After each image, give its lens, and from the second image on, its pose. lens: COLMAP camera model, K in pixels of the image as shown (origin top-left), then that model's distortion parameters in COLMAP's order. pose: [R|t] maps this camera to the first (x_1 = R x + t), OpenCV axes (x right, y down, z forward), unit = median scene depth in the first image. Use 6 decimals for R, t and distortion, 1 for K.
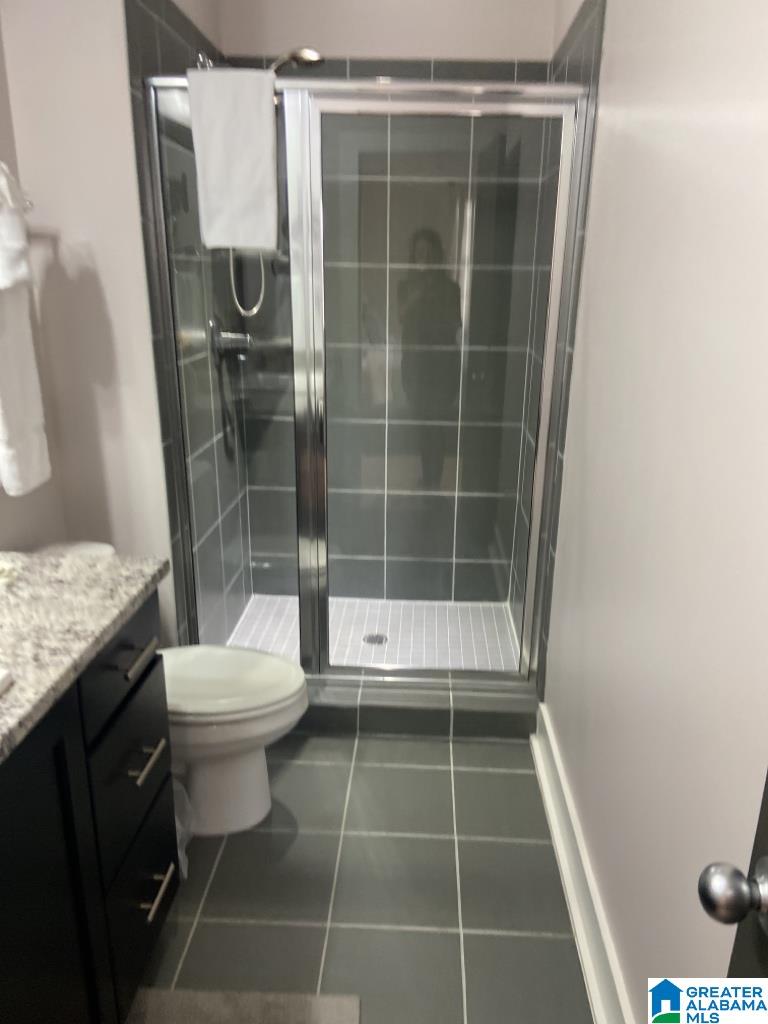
lens RADIAL K [[743.5, 0, 384.0], [0, 743.5, 512.0], [0, 0, 1]] dist [0.001556, 0.000887]
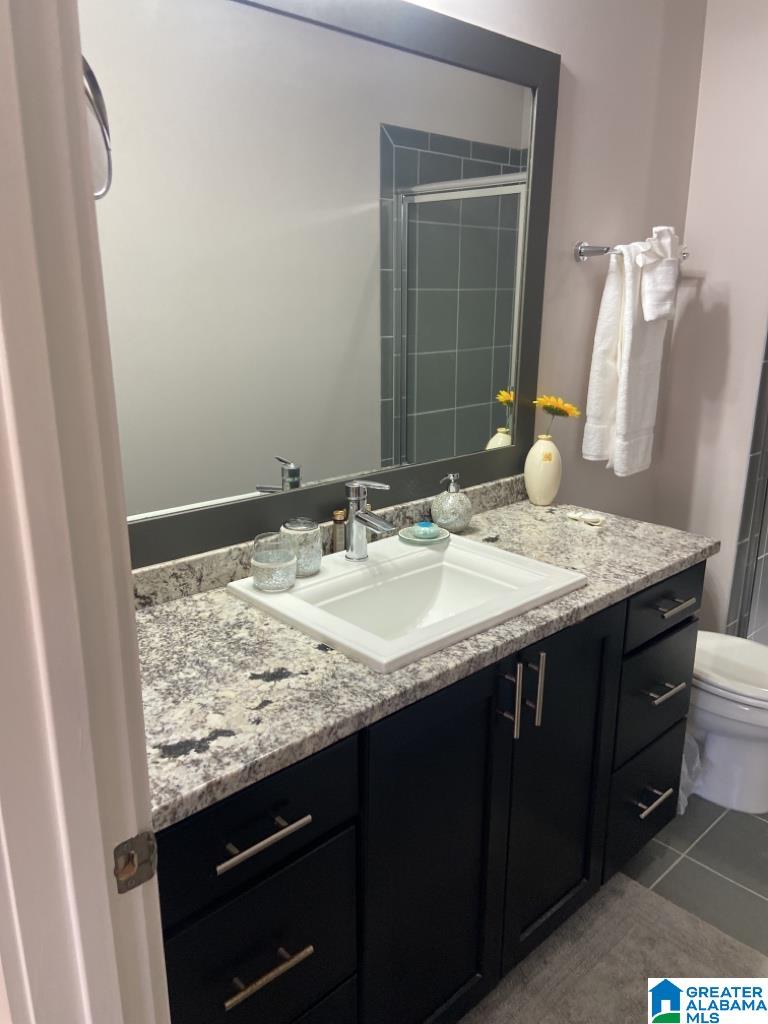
lens RADIAL K [[784.7, 0, 384.0], [0, 784.7, 512.0], [0, 0, 1]] dist [0.130759, -0.171244]
pose [[0.705351, 0.187717, -0.683552, 0.234698], [-0.209535, 0.976421, 0.051927, 0.068029], [0.677182, 0.106602, 0.728053, -0.390577]]
